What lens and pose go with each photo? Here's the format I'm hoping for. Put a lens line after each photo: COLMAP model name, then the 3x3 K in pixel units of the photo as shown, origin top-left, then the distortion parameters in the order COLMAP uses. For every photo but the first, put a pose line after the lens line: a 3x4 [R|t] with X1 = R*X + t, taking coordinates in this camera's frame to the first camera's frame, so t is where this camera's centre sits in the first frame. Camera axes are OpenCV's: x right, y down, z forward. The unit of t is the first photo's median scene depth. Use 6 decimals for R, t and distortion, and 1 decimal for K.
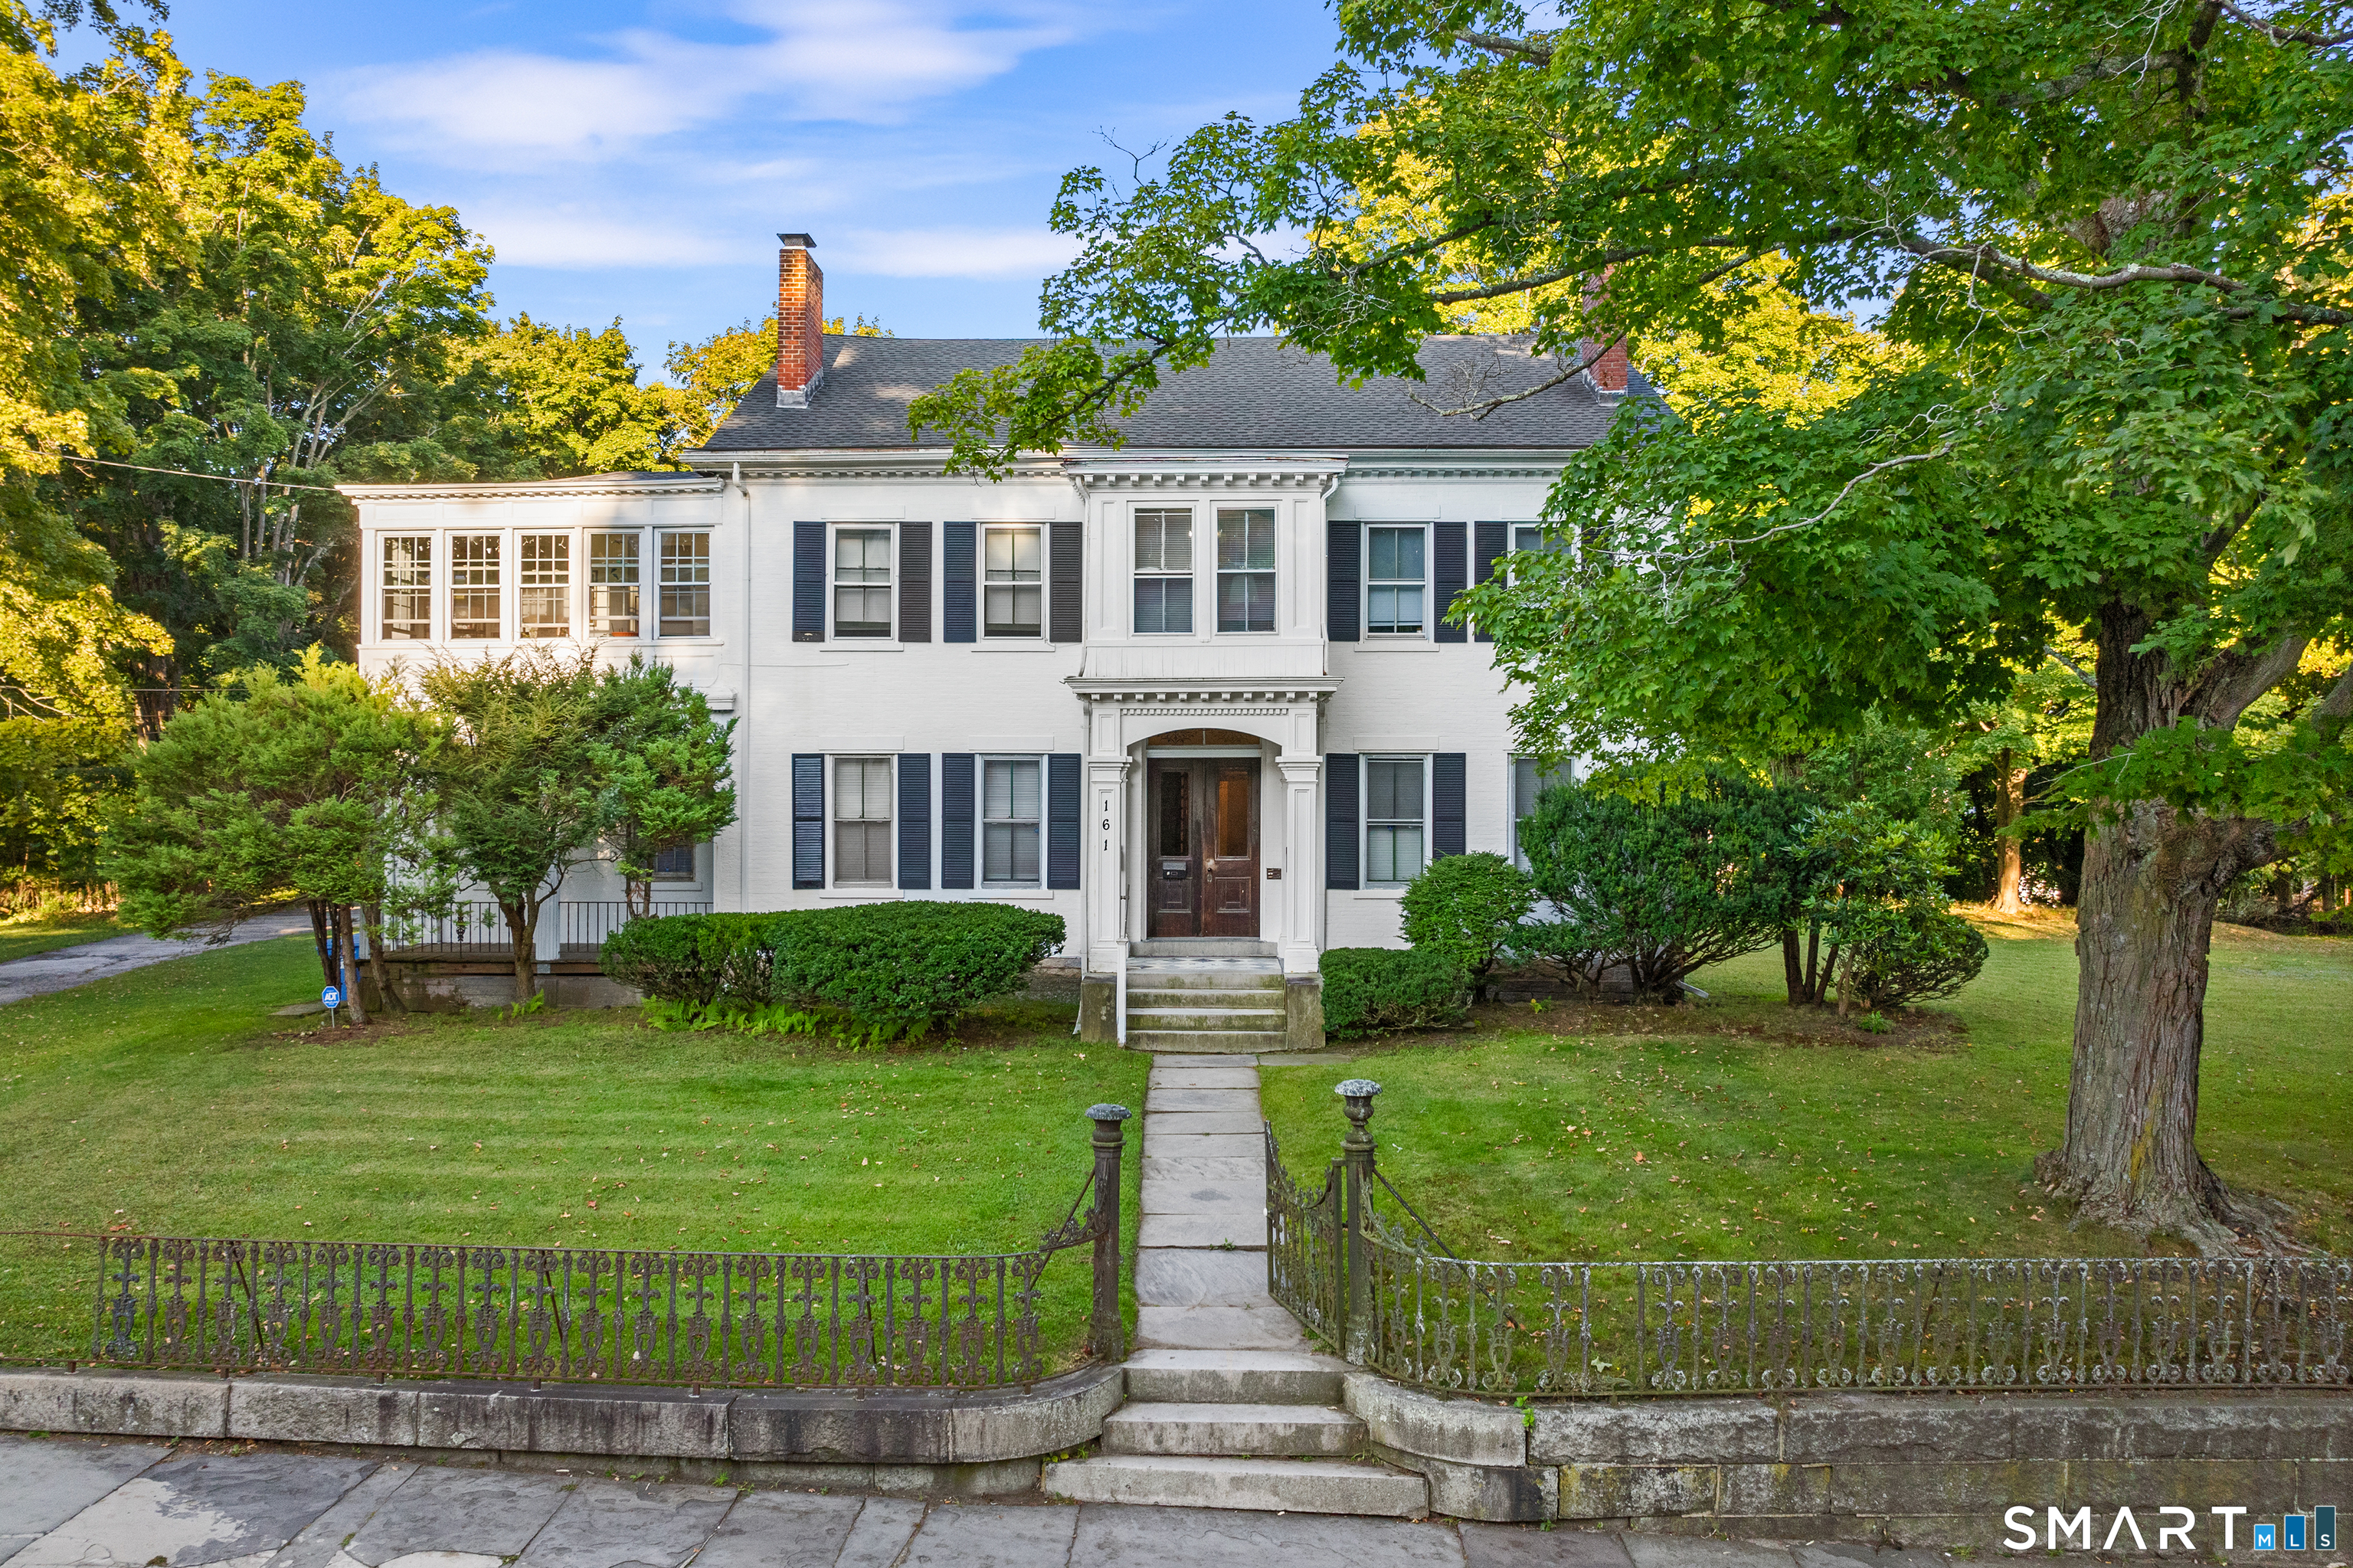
lens RADIAL K [[1624.7, 0, 1176.5], [0, 1624.7, 784.0], [0, 0, 1]] dist [-0.000370, -0.000085]
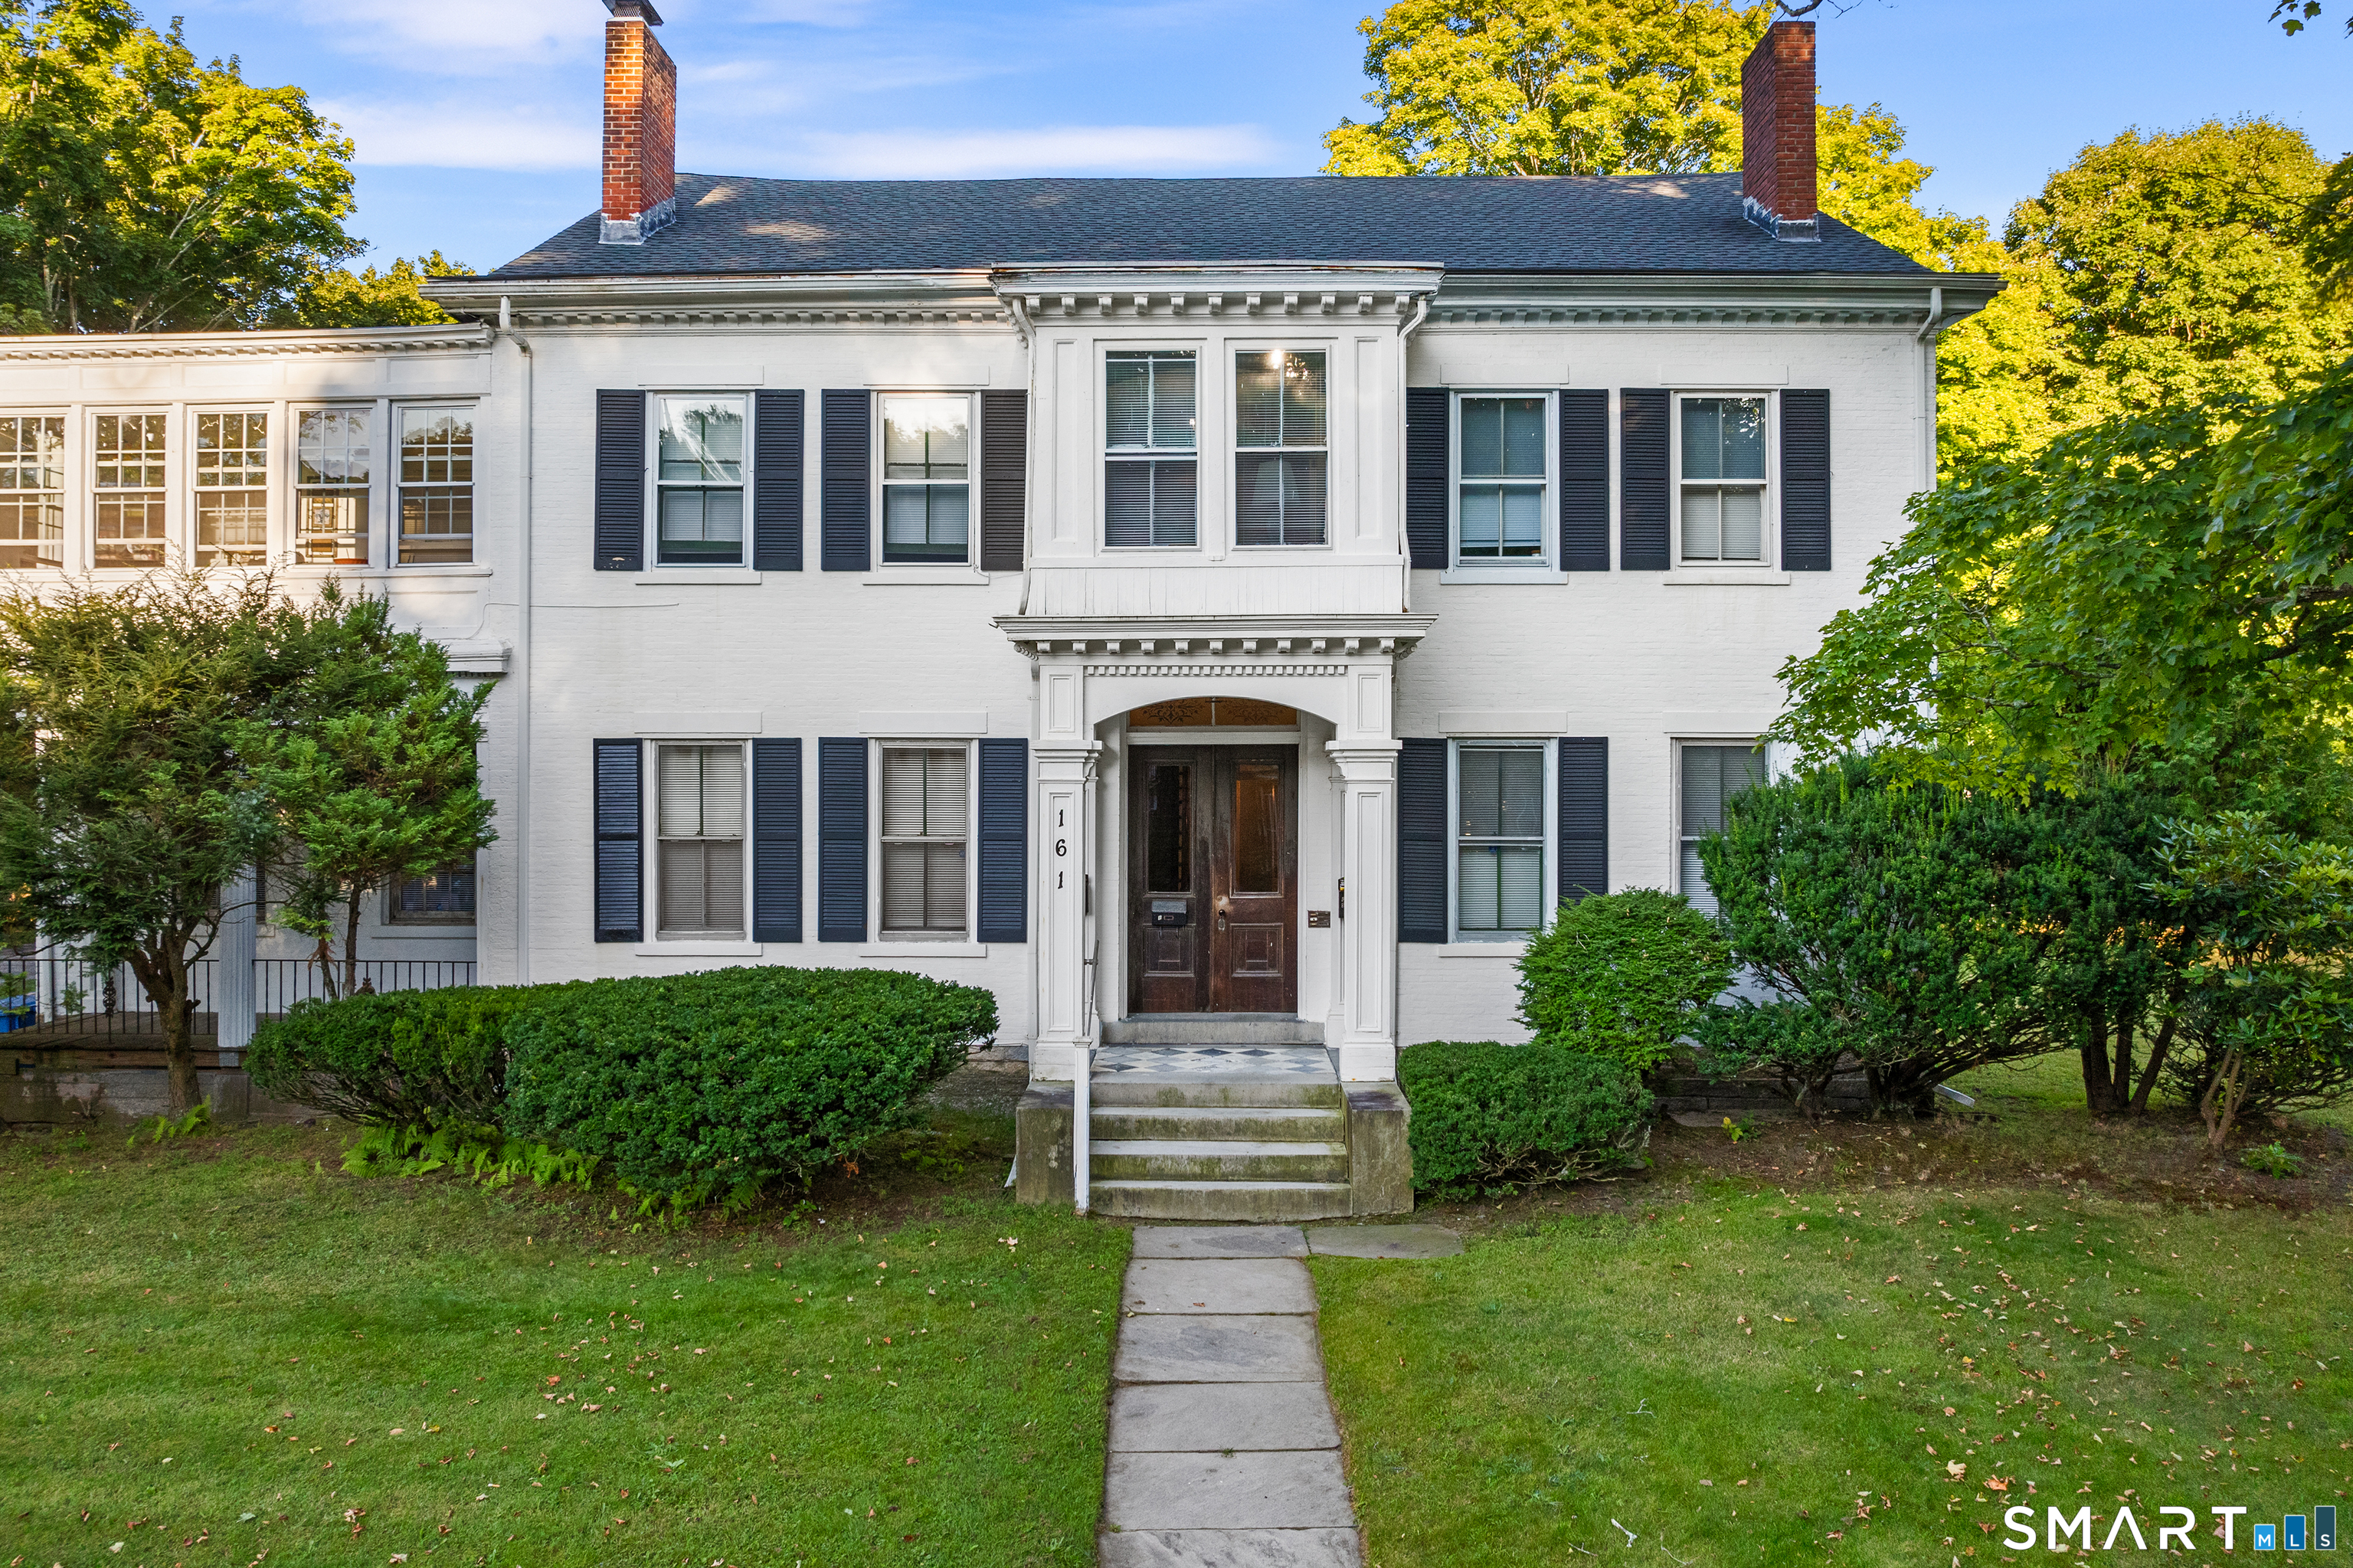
lens RADIAL K [[1628.7, 0, 1176.5], [0, 1628.7, 784.0], [0, 0, 1]] dist [0.025381, 0.000099]
pose [[0.999999, -0.000211, 0.001166, 0.001029], [0.000211, 1.000000, 0.000045, -0.000025], [-0.001166, -0.000045, 0.999999, 0.336048]]
